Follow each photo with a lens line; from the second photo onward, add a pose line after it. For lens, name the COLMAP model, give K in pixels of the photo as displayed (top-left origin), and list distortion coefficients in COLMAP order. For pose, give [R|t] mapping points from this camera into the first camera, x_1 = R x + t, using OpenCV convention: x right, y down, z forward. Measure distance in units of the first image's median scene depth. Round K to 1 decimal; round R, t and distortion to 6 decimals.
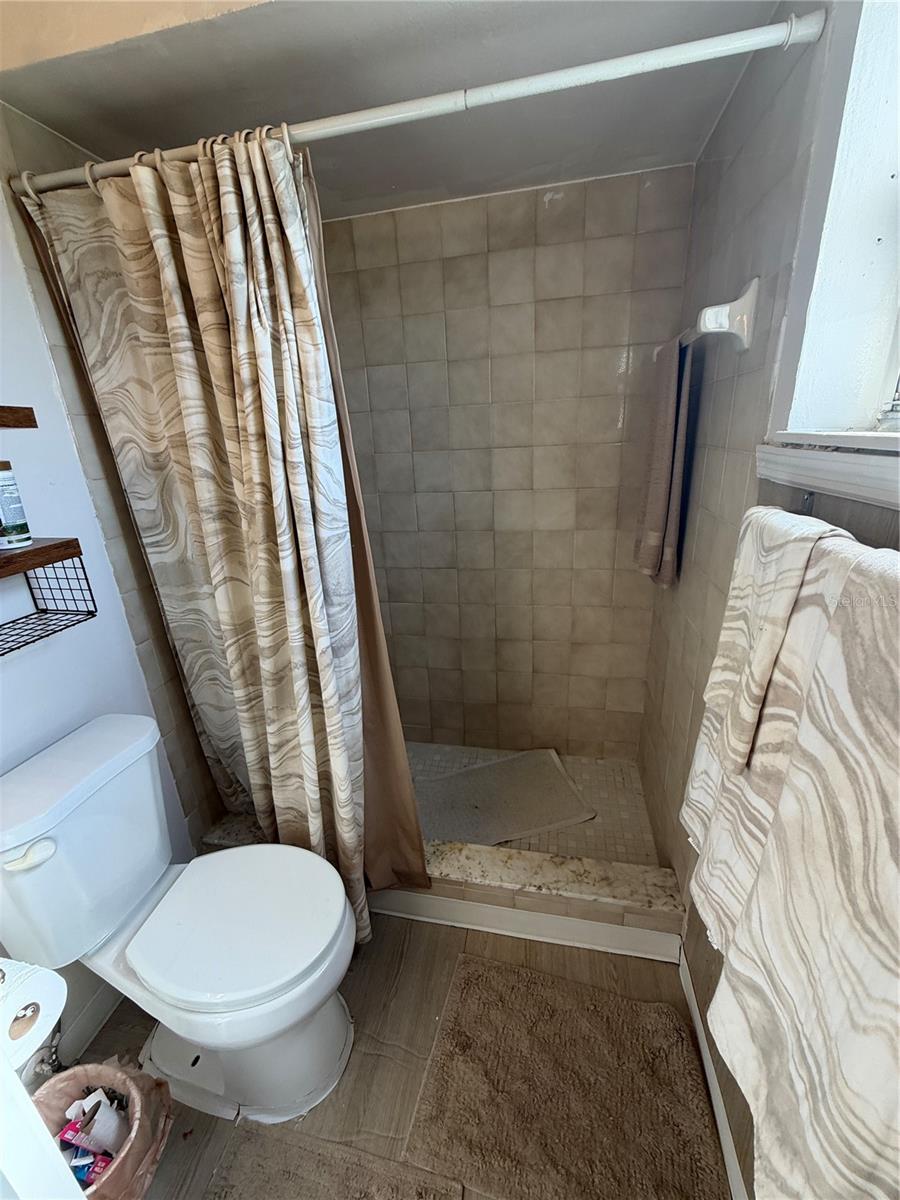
lens RADIAL K [[479.5, 0, 451.2], [0, 479.5, 598.9], [0, 0, 1]] dist [0.001832, -0.000455]
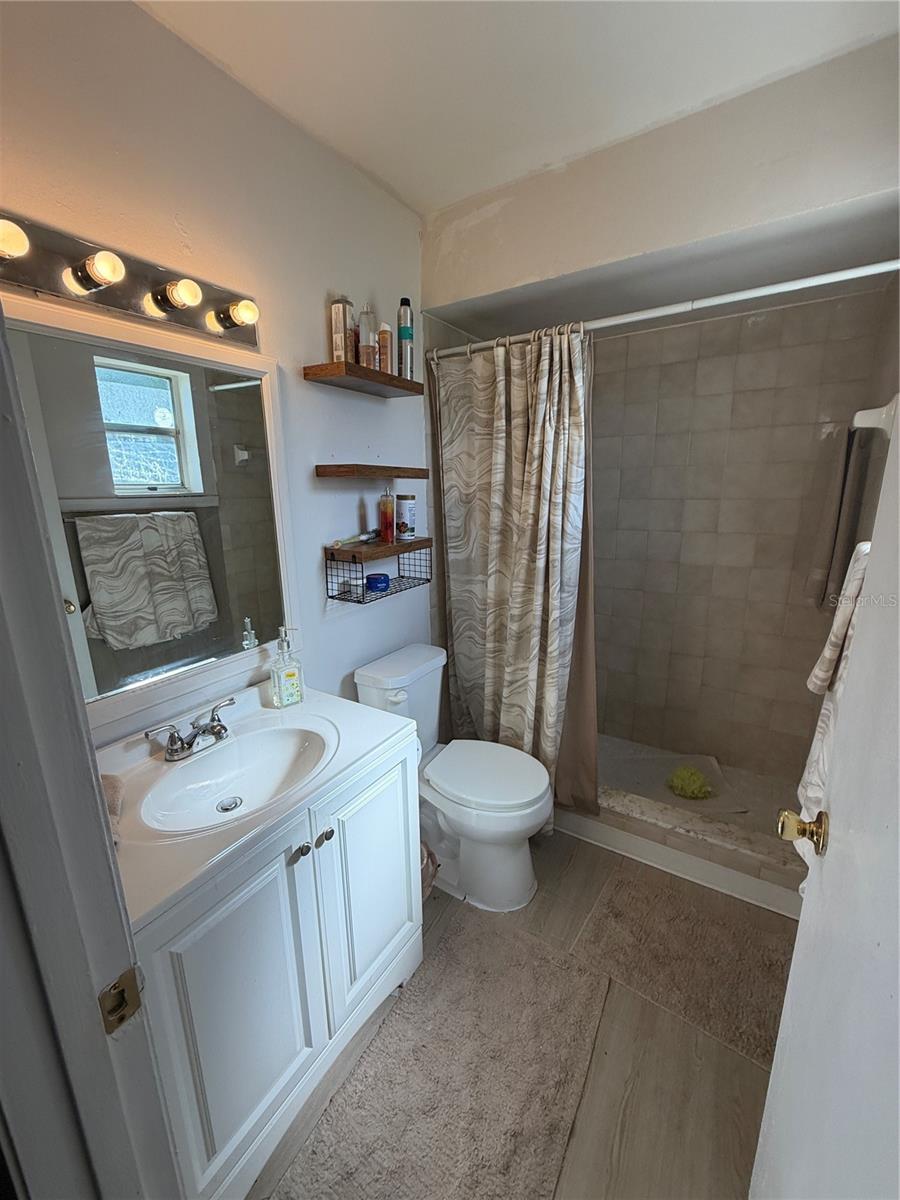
lens RADIAL K [[479.5, 0, 451.2], [0, 479.5, 598.9], [0, 0, 1]] dist [0.001832, -0.000455]
pose [[0.935267, 0.113093, -0.335389, -0.060202], [-0.141748, 0.987950, -0.062141, 0.181181], [0.324320, 0.105659, 0.940028, -0.585942]]
